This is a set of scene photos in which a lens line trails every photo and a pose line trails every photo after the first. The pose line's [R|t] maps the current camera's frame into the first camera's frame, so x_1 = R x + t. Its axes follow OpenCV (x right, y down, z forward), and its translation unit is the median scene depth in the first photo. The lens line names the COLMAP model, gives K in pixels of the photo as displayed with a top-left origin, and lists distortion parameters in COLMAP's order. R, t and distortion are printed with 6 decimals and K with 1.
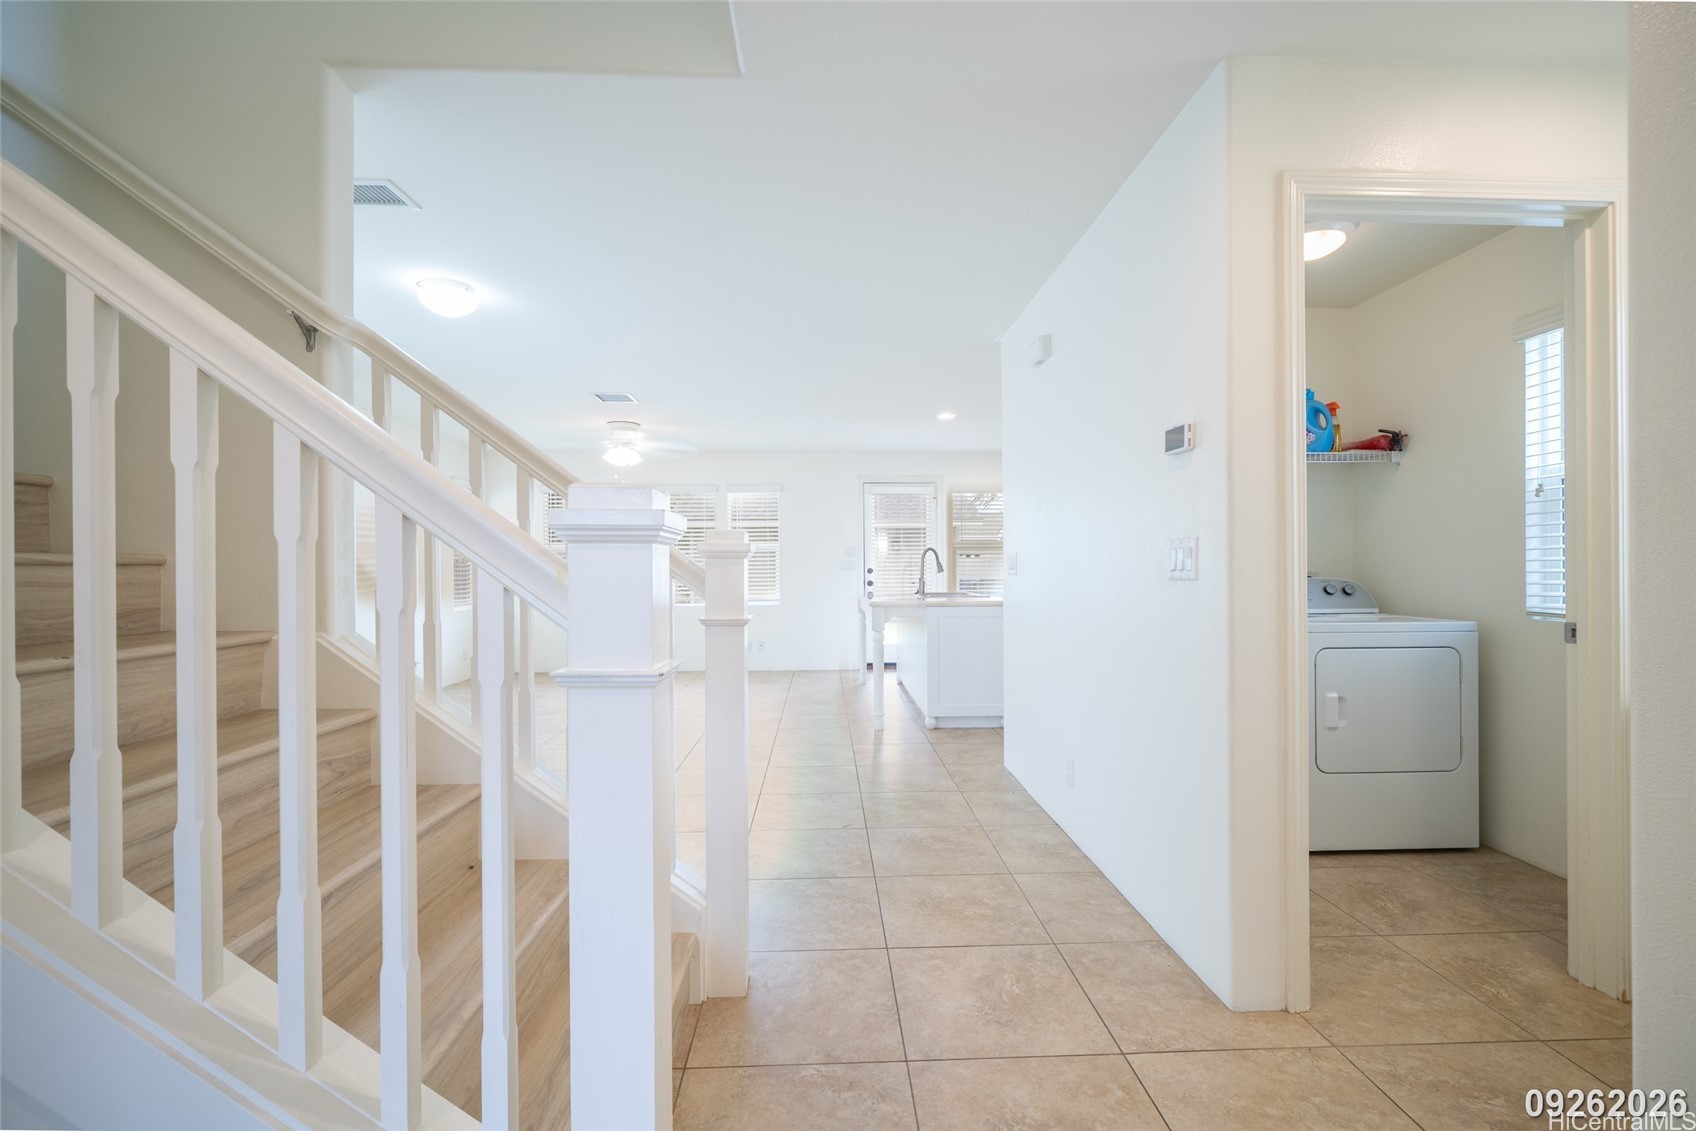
lens RADIAL K [[731.0, 0, 855.6], [0, 731.0, 569.6], [0, 0, 1]] dist [-0.001293, 0.001490]
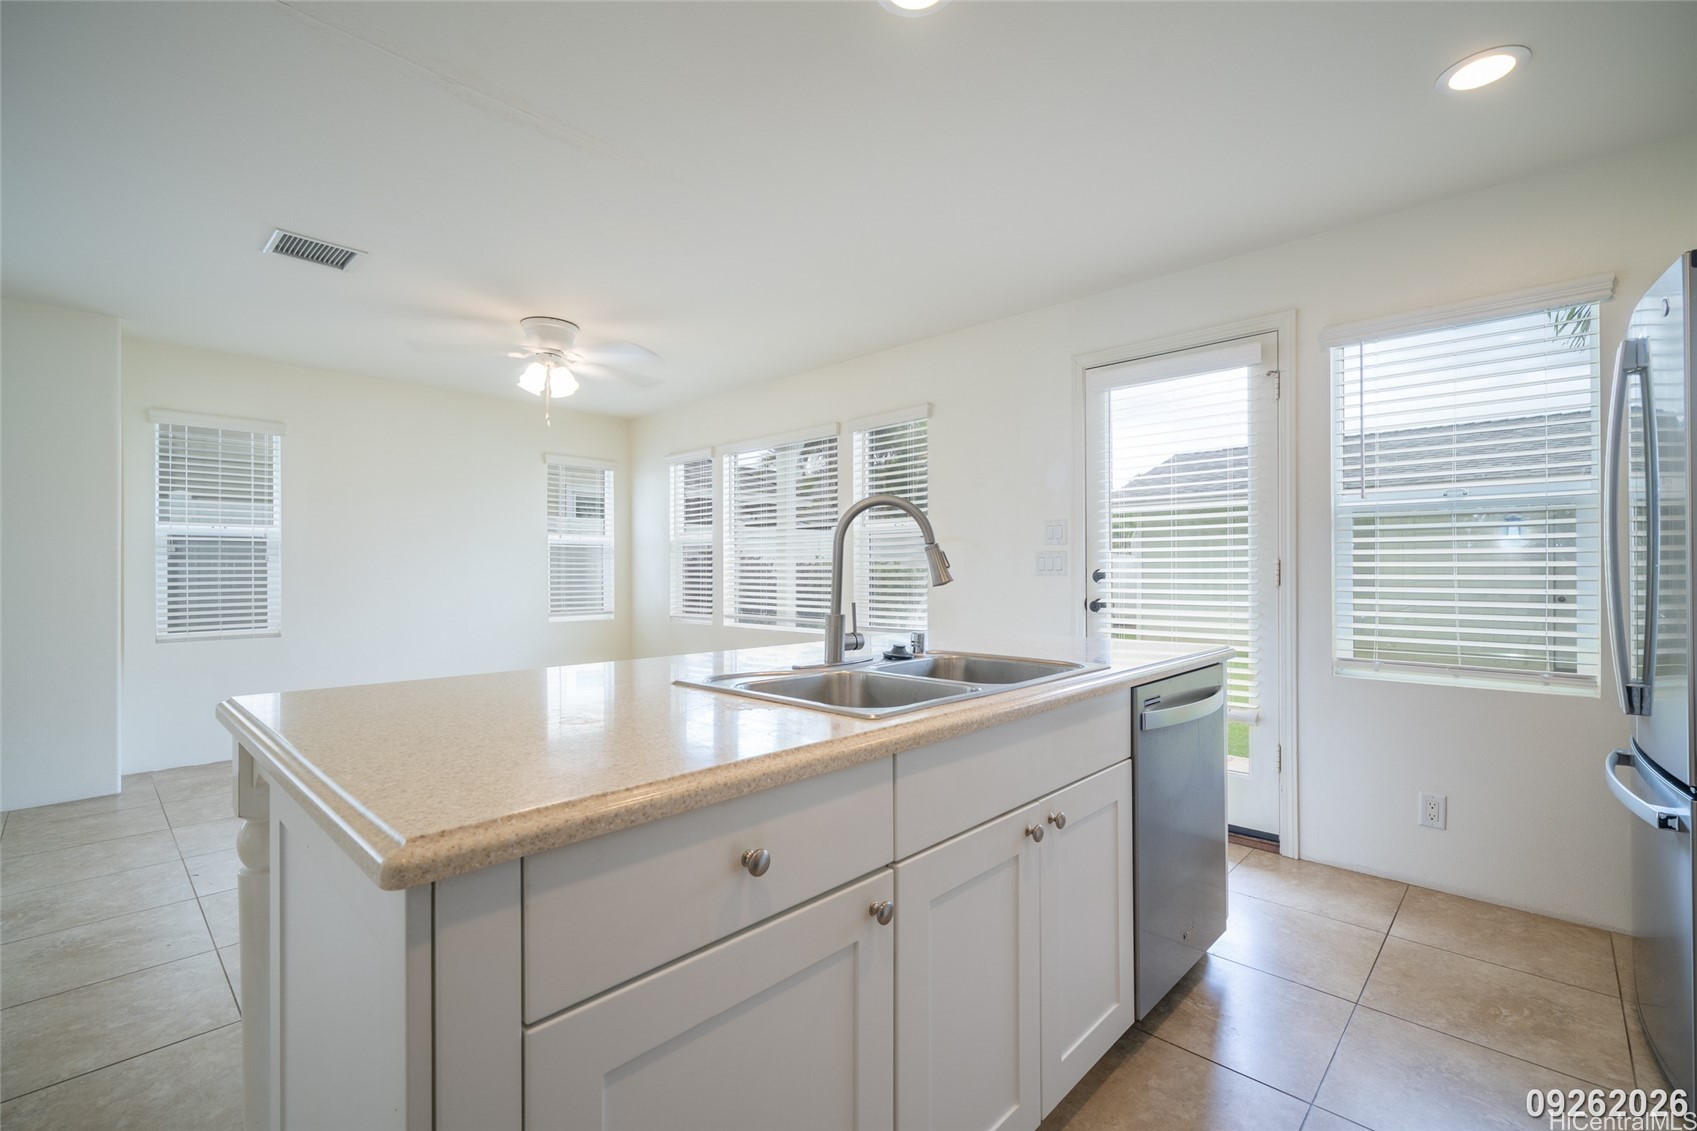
lens RADIAL K [[731.4, 0, 853.0], [0, 731.4, 569.6], [0, 0, 1]] dist [-0.001293, 0.001490]
pose [[0.697106, 0.001927, -0.716965, 0.293745], [-0.004003, 0.999991, -0.001204, -0.001347], [0.716957, 0.003709, 0.697108, 0.808200]]
